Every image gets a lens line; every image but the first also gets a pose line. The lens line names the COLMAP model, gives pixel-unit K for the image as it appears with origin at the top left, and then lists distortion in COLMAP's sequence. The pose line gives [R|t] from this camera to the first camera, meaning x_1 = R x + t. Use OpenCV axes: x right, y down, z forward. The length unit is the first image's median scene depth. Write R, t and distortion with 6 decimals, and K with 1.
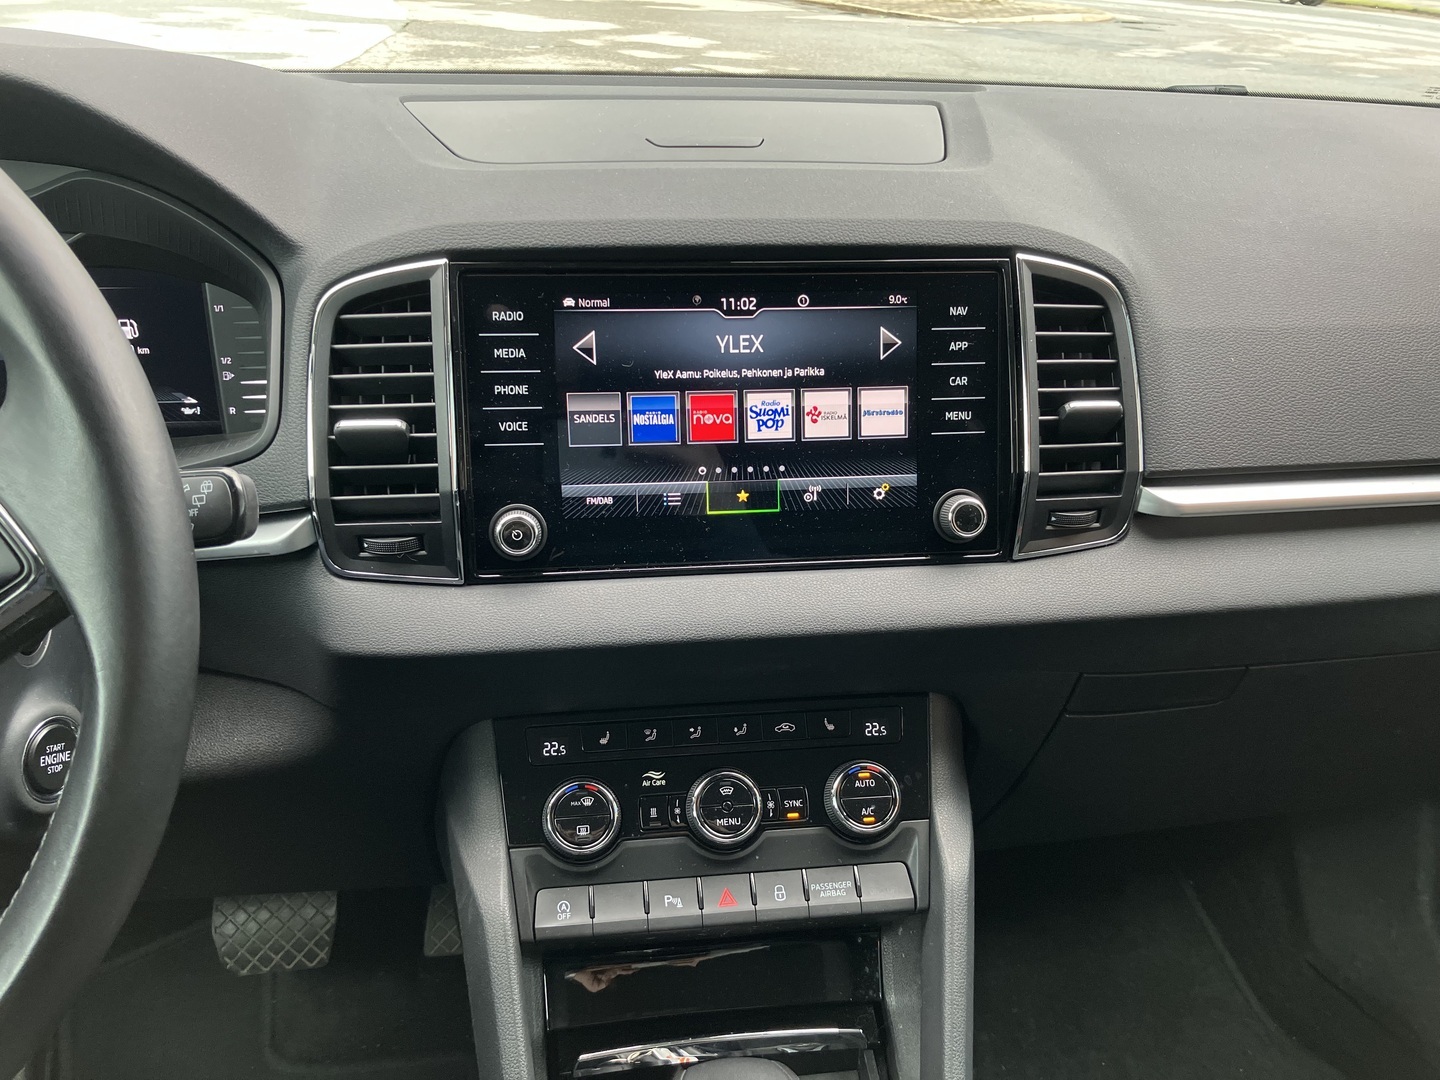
lens RADIAL K [[1161.6, 0, 711.1], [0, 1161.6, 543.7], [0, 0, 1]] dist [0.095696, -0.121800]
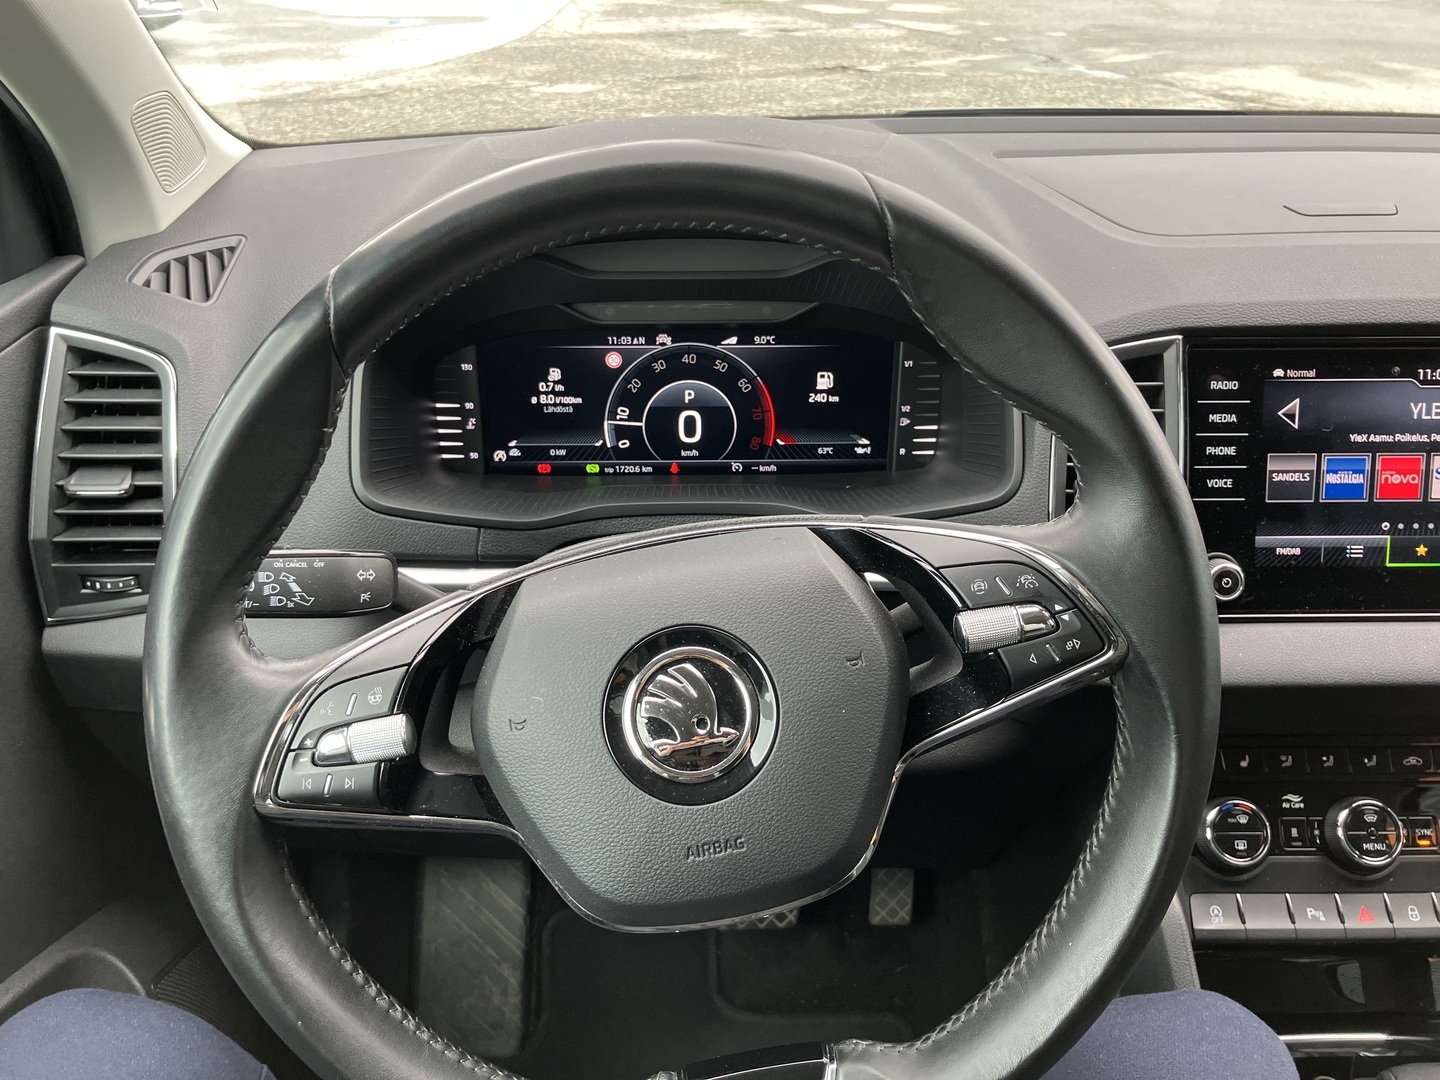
lens RADIAL K [[1183.0, 0, 724.0], [0, 1183.0, 524.3], [0, 0, 1]] dist [0.010255, 0.005772]
pose [[0.991701, 0.034281, -0.123914, -0.484366], [-0.032027, 0.999284, 0.020136, -0.067455], [0.124515, -0.016000, 0.992089, -0.175211]]
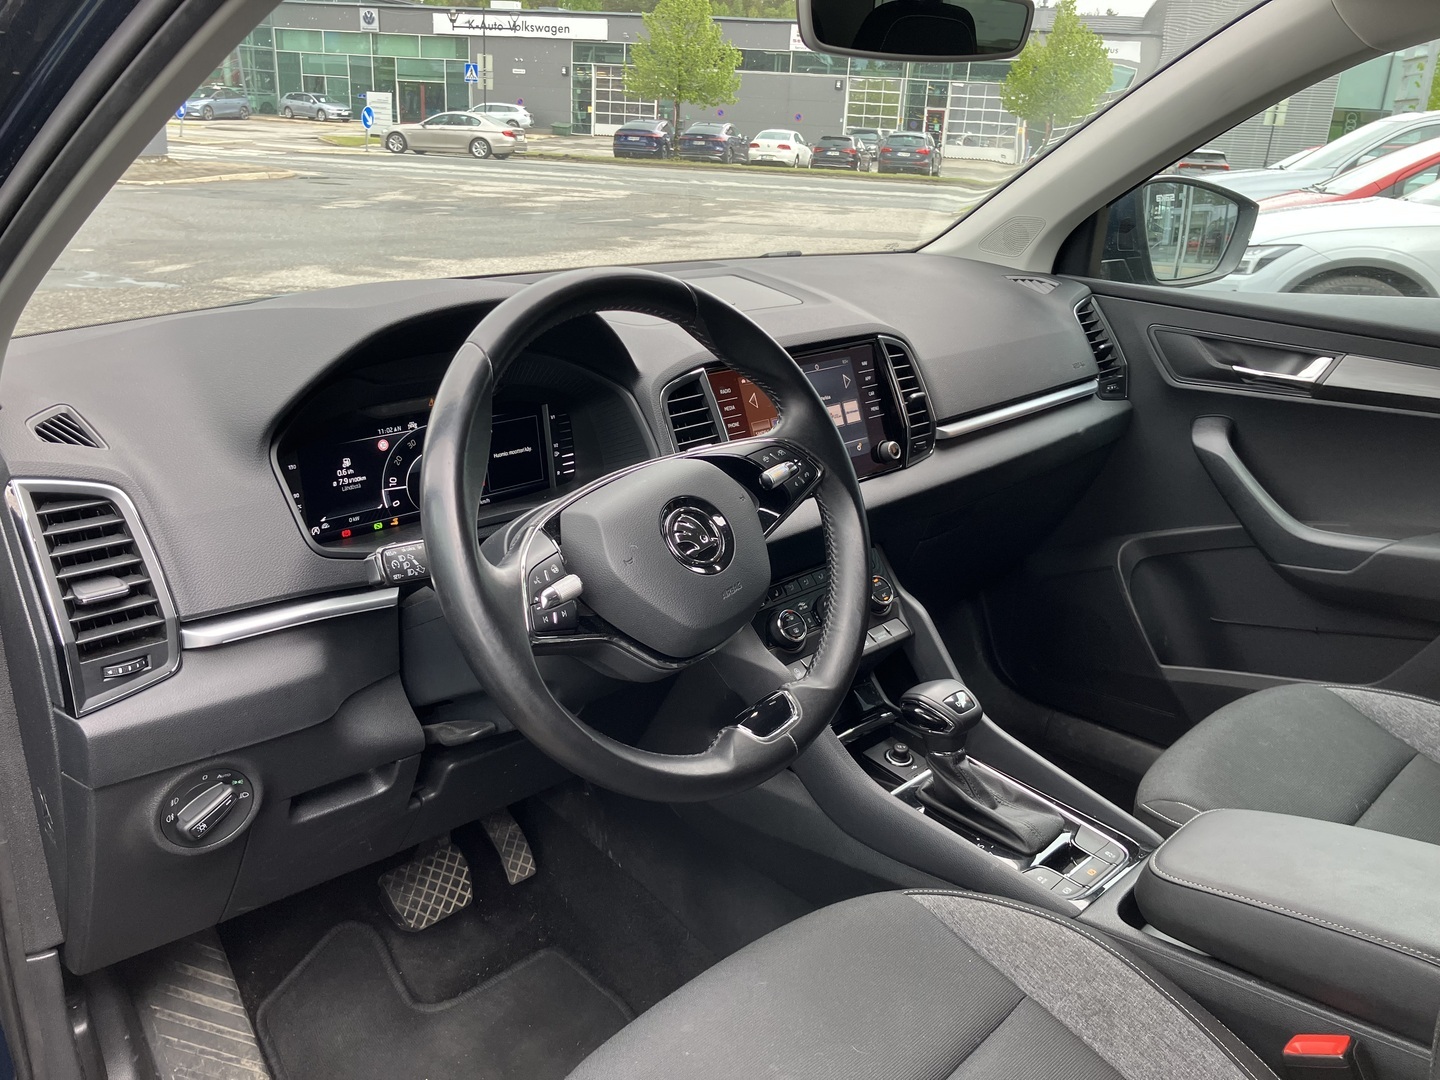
lens RADIAL K [[1111.4, 0, 776.3], [0, 1111.4, 535.8], [0, 0, 1]] dist [0.001109, -0.109627]
pose [[0.784316, -0.218976, 0.580430, -1.286967], [0.276361, 0.960992, -0.010889, 0.100307], [-0.555404, 0.168948, 0.814238, -0.616242]]
